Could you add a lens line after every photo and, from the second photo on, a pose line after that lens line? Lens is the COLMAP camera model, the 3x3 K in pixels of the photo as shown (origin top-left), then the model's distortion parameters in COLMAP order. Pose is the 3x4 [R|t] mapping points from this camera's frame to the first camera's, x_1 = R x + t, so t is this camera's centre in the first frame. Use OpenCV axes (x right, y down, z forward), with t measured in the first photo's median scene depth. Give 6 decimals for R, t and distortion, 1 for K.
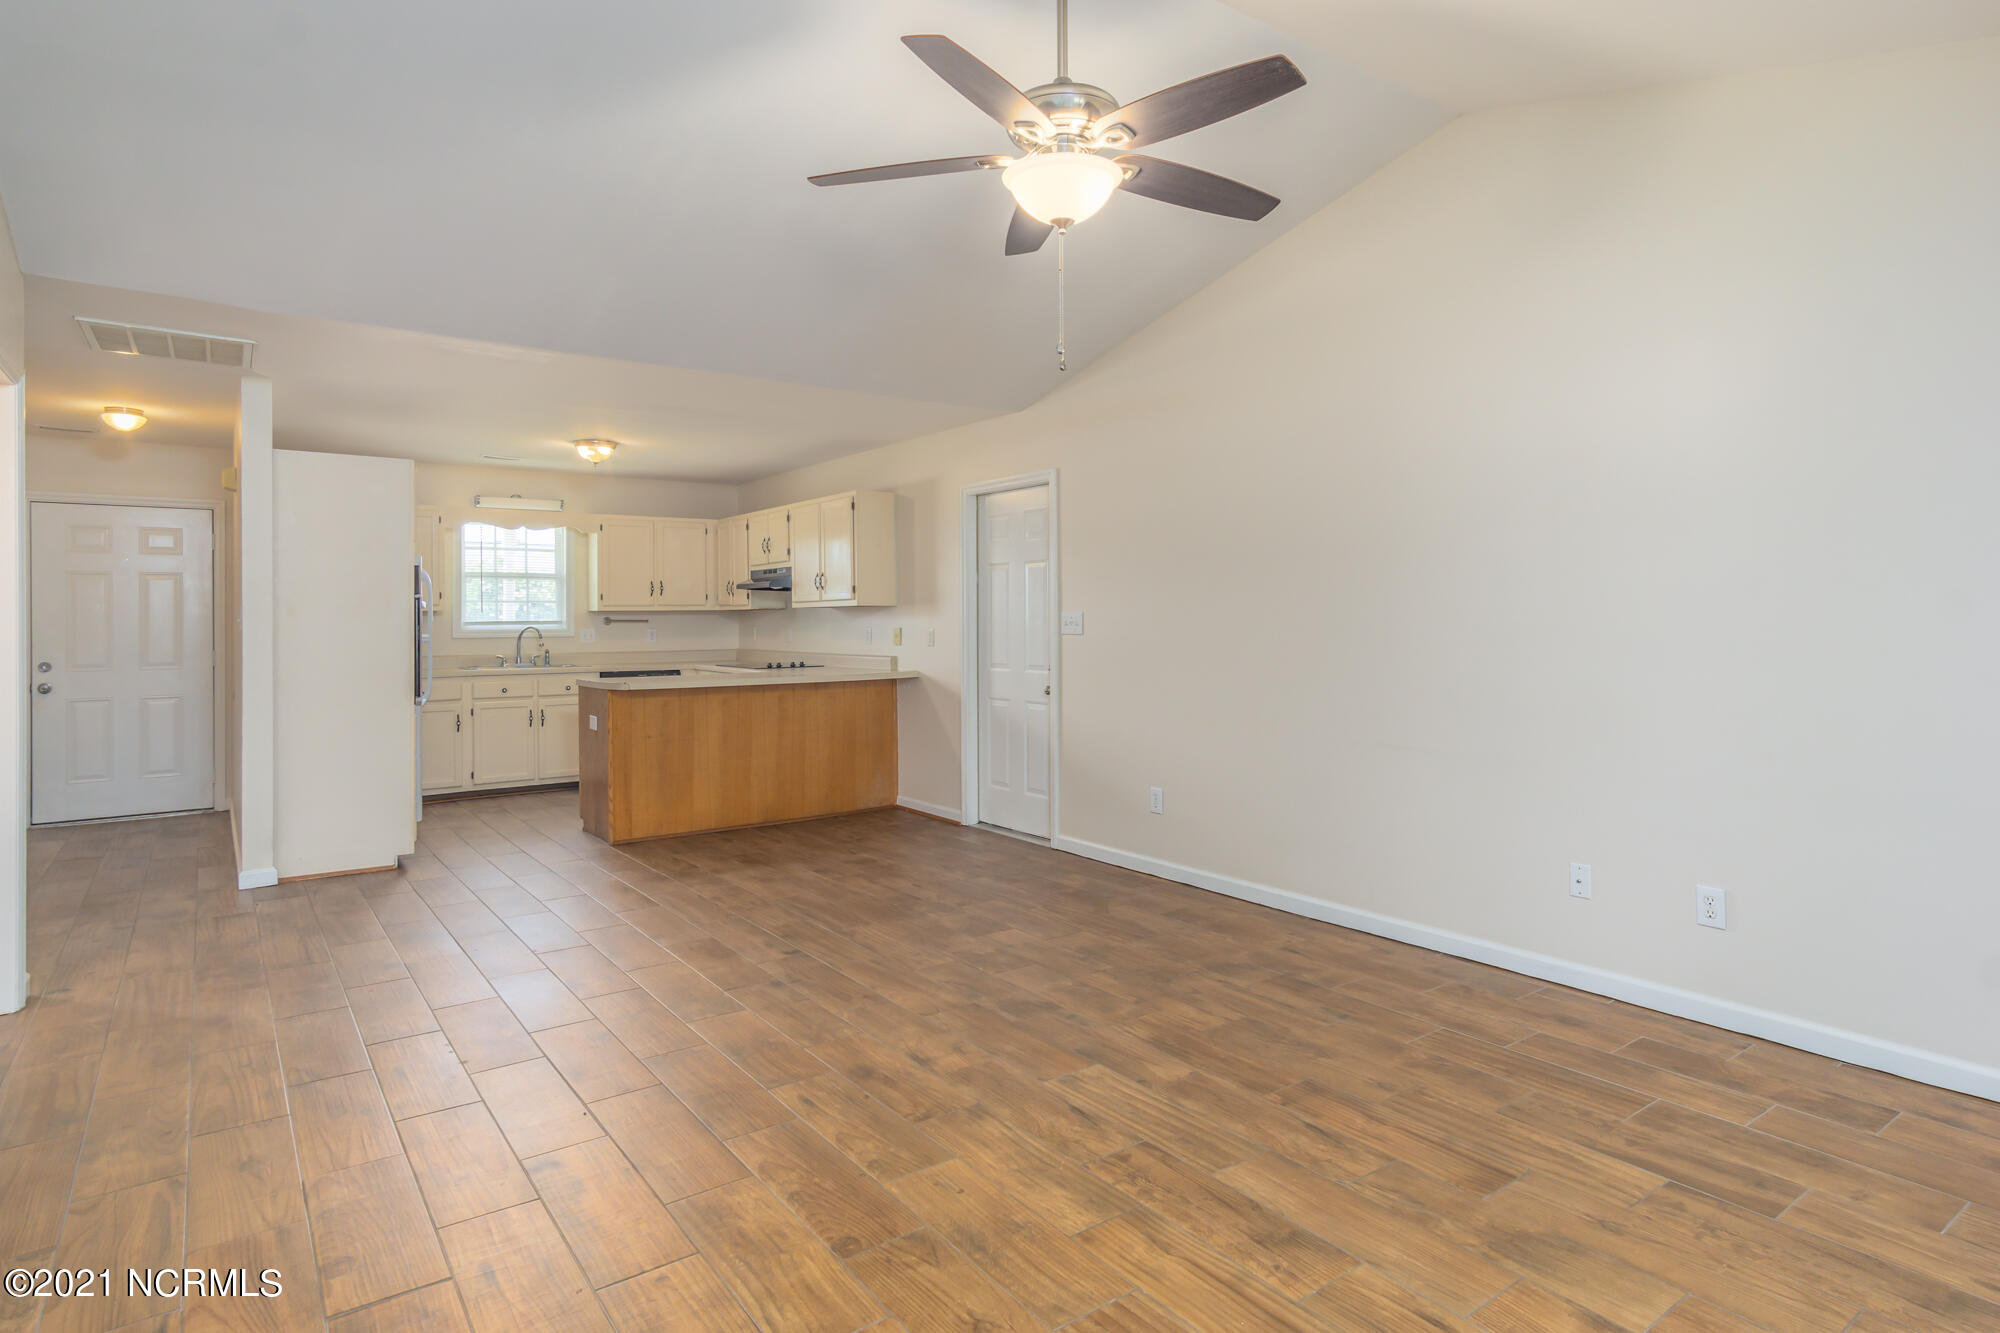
lens RADIAL K [[1082.0, 0, 1009.2], [0, 1082.0, 610.4], [0, 0, 1]] dist [0.002040, 0.001149]
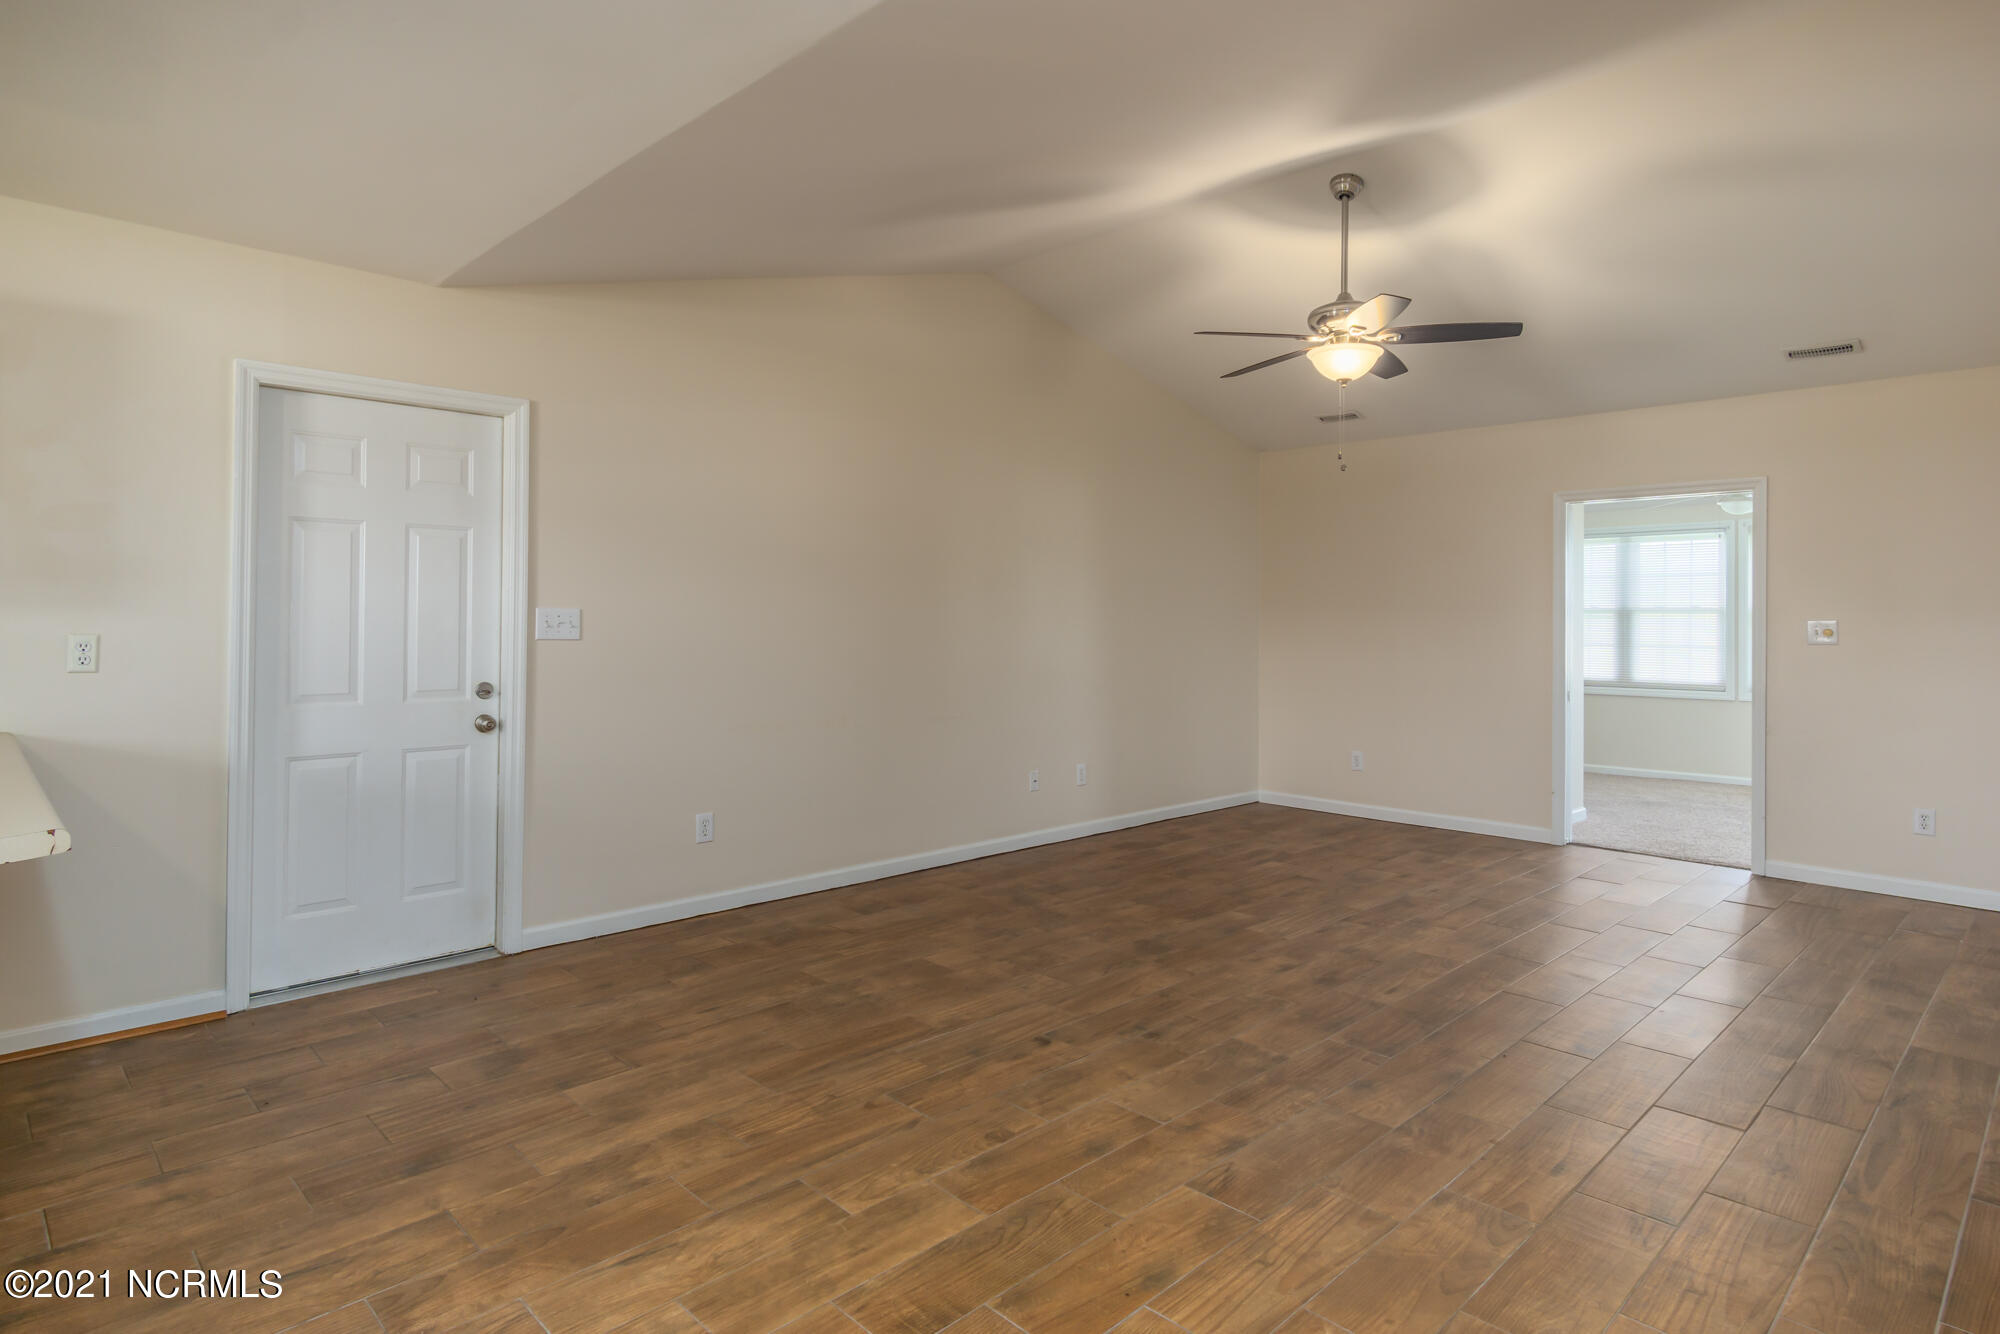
lens RADIAL K [[1082.0, 0, 1006.4], [0, 1082.0, 612.1], [0, 0, 1]] dist [0.002040, 0.001149]
pose [[-0.137528, 0.008497, 0.990461, -0.528956], [-0.011972, 0.999876, -0.010240, 0.005411], [-0.990425, -0.013266, -0.137409, 0.612063]]
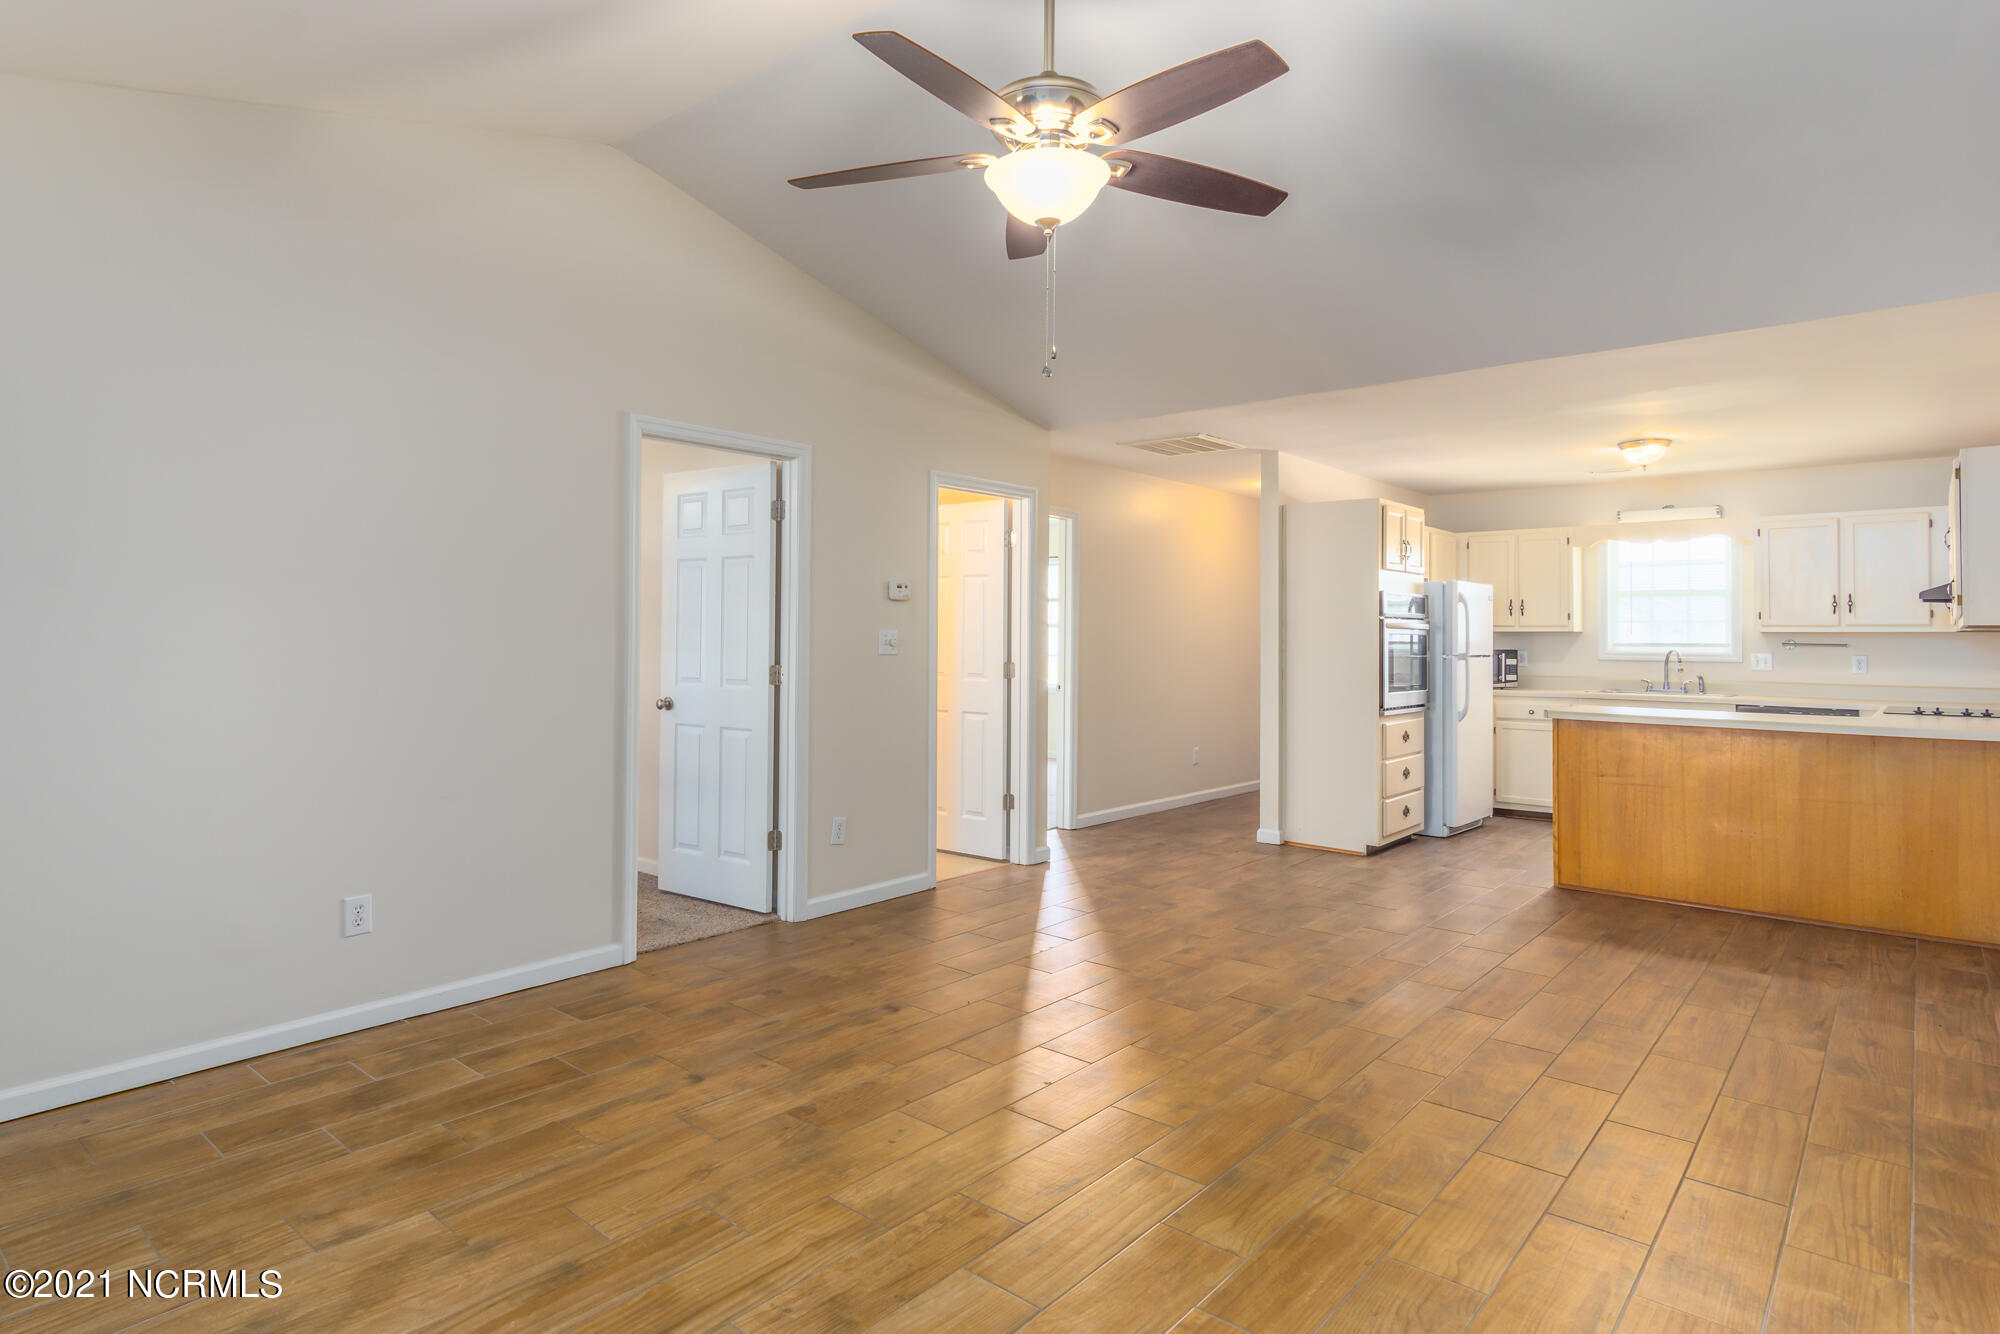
lens RADIAL K [[1082.0, 0, 997.5], [0, 1082.0, 612.4], [0, 0, 1]] dist [0.002040, 0.001149]
pose [[0.225019, -0.014832, -0.974241, 0.341480], [-0.002408, 0.999873, -0.015778, -0.000395], [0.974351, 0.005896, 0.224955, 0.264774]]
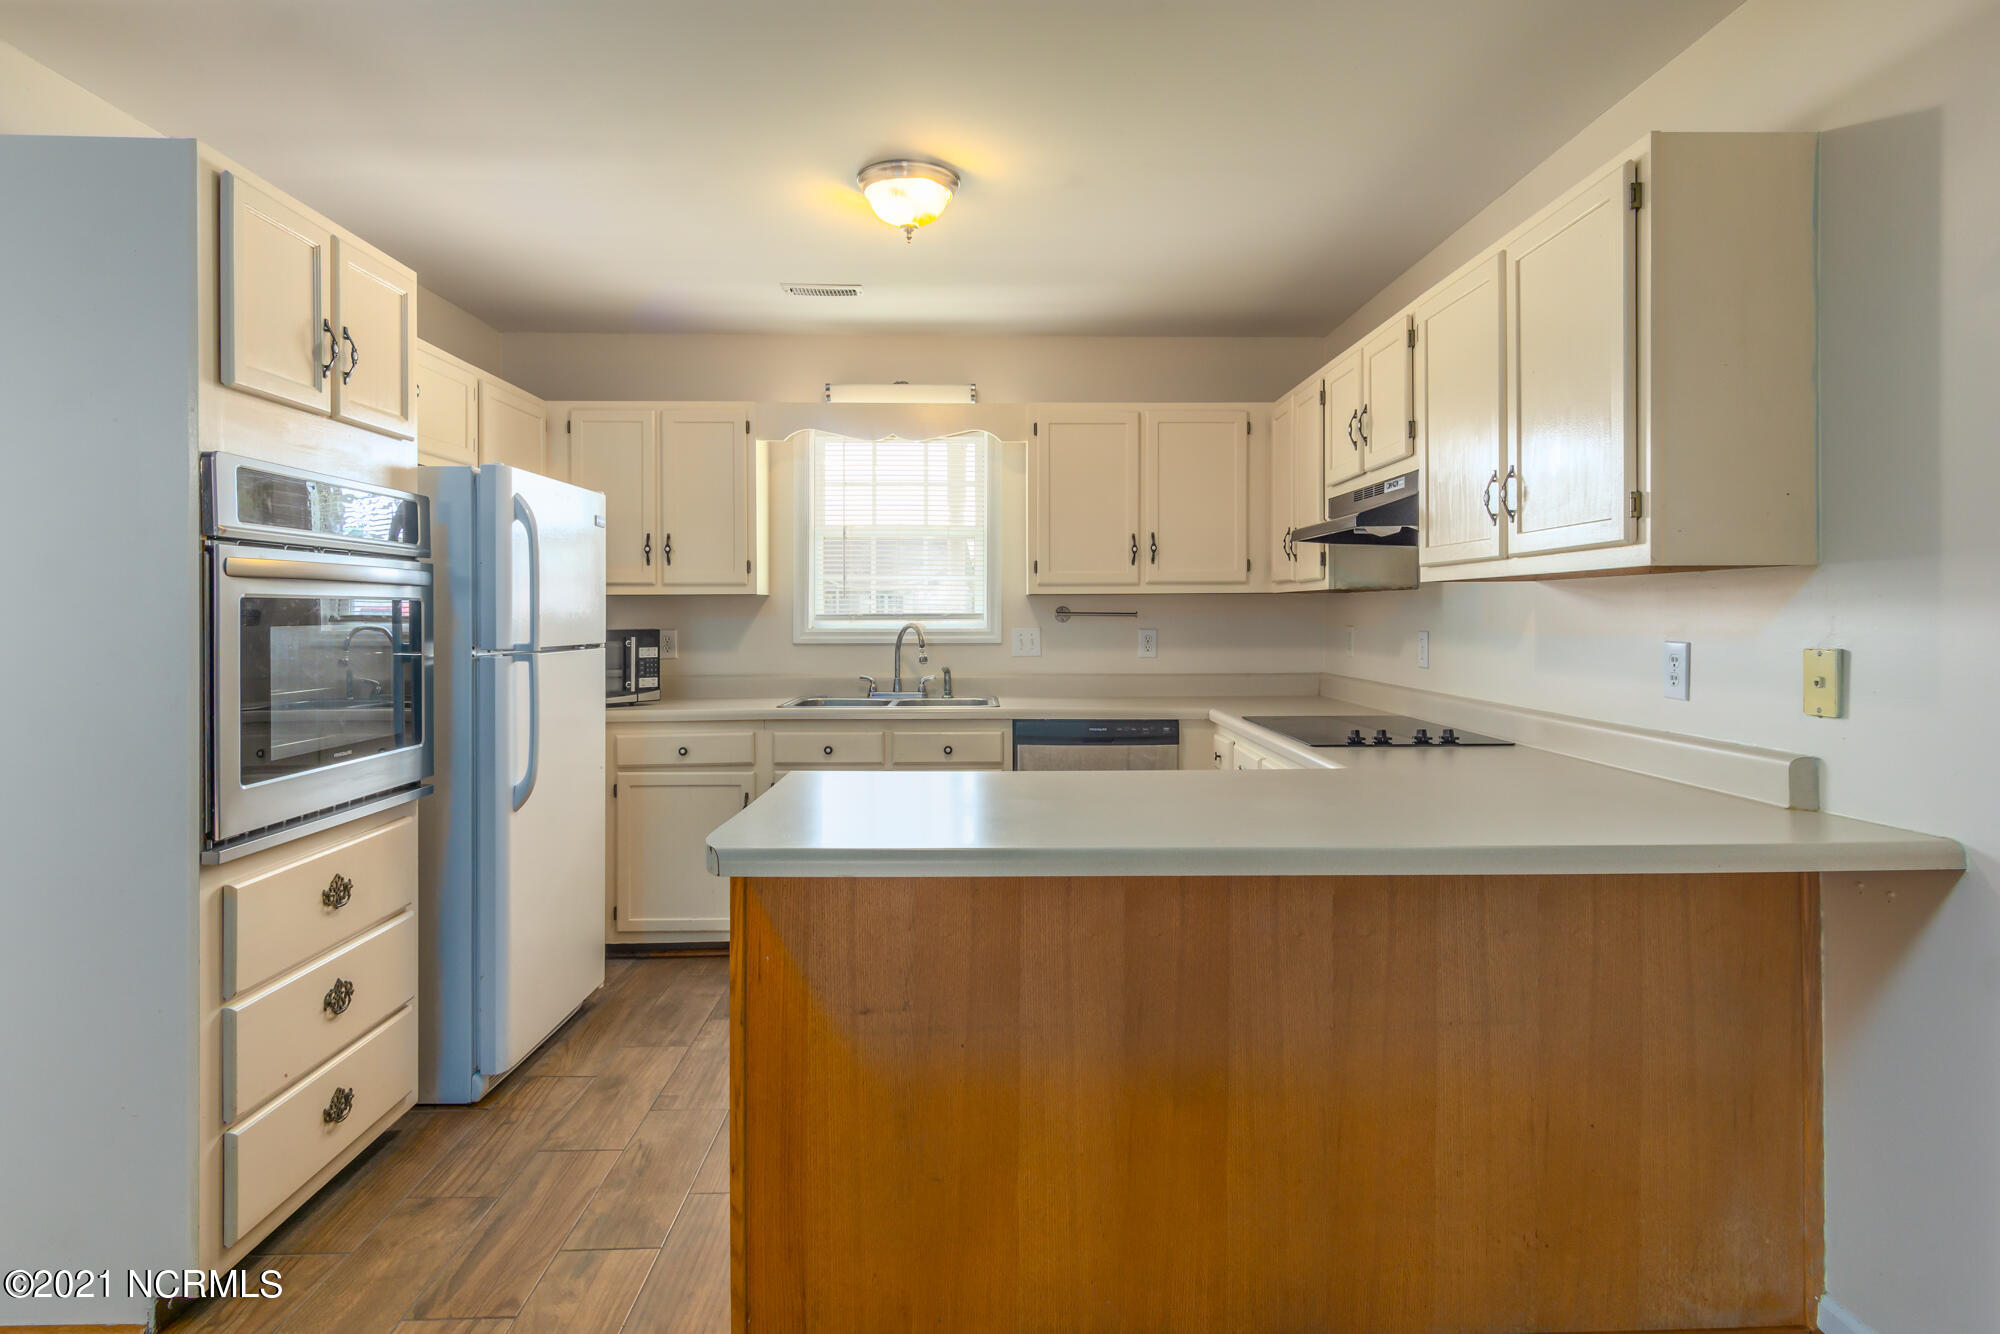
lens RADIAL K [[1082.0, 0, 999.9], [0, 1082.0, 625.4], [0, 0, 1]] dist [0.002040, 0.001149]
pose [[0.818152, 0.012056, -0.574876, -0.110252], [0.000281, 0.999772, 0.021366, 0.004434], [0.575002, -0.017642, 0.817962, 0.641720]]
